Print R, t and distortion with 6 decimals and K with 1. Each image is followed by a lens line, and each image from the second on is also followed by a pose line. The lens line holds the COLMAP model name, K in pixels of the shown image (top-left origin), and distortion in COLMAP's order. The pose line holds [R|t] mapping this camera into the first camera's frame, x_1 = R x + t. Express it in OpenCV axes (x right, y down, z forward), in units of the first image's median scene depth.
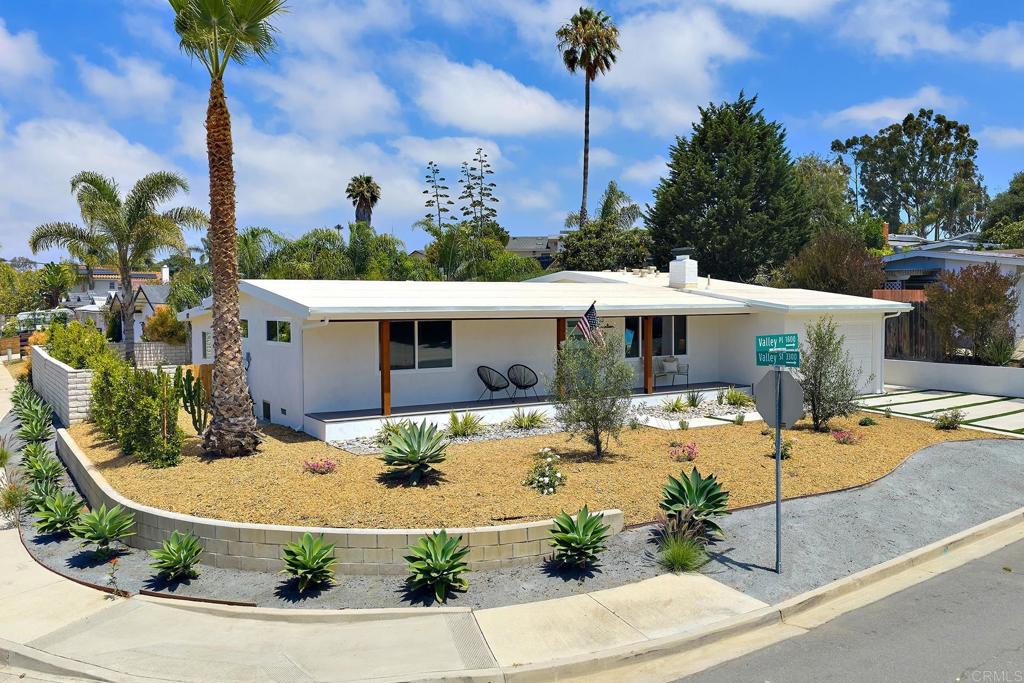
lens RADIAL K [[837.9, 0, 513.1], [0, 837.9, 342.7], [0, 0, 1]] dist [-0.001933, 0.001071]
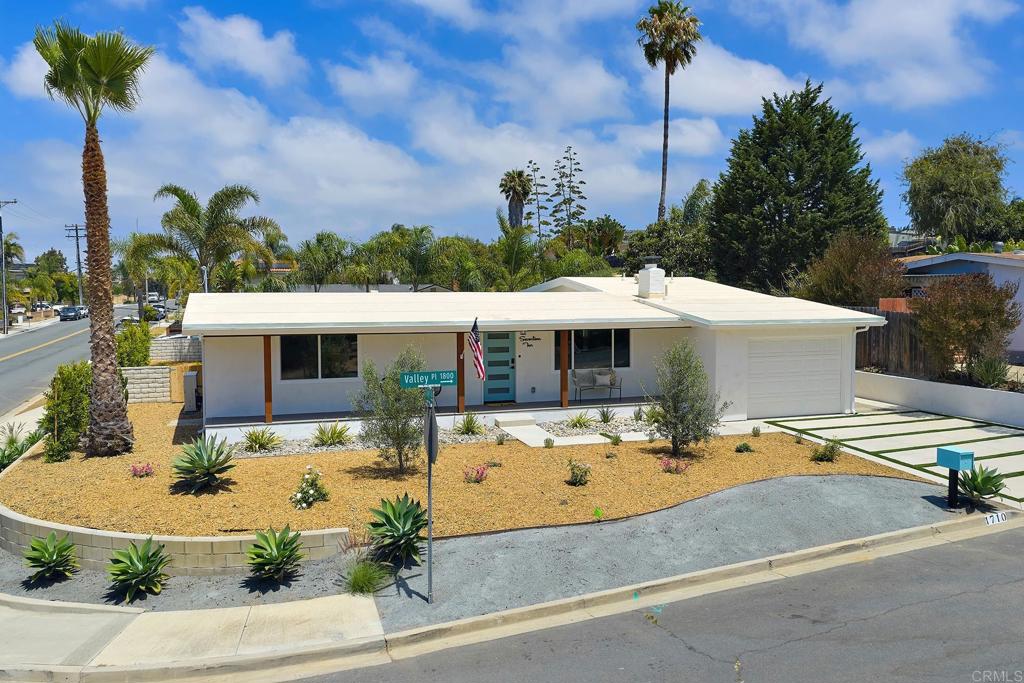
lens RADIAL K [[837.9, 0, 517.8], [0, 837.9, 340.7], [0, 0, 1]] dist [-0.001933, 0.001071]
pose [[0.972564, 0.016592, -0.232045, 0.417074], [-0.013533, 0.999799, 0.014769, -0.040278], [0.232243, -0.011224, 0.972593, 0.018542]]
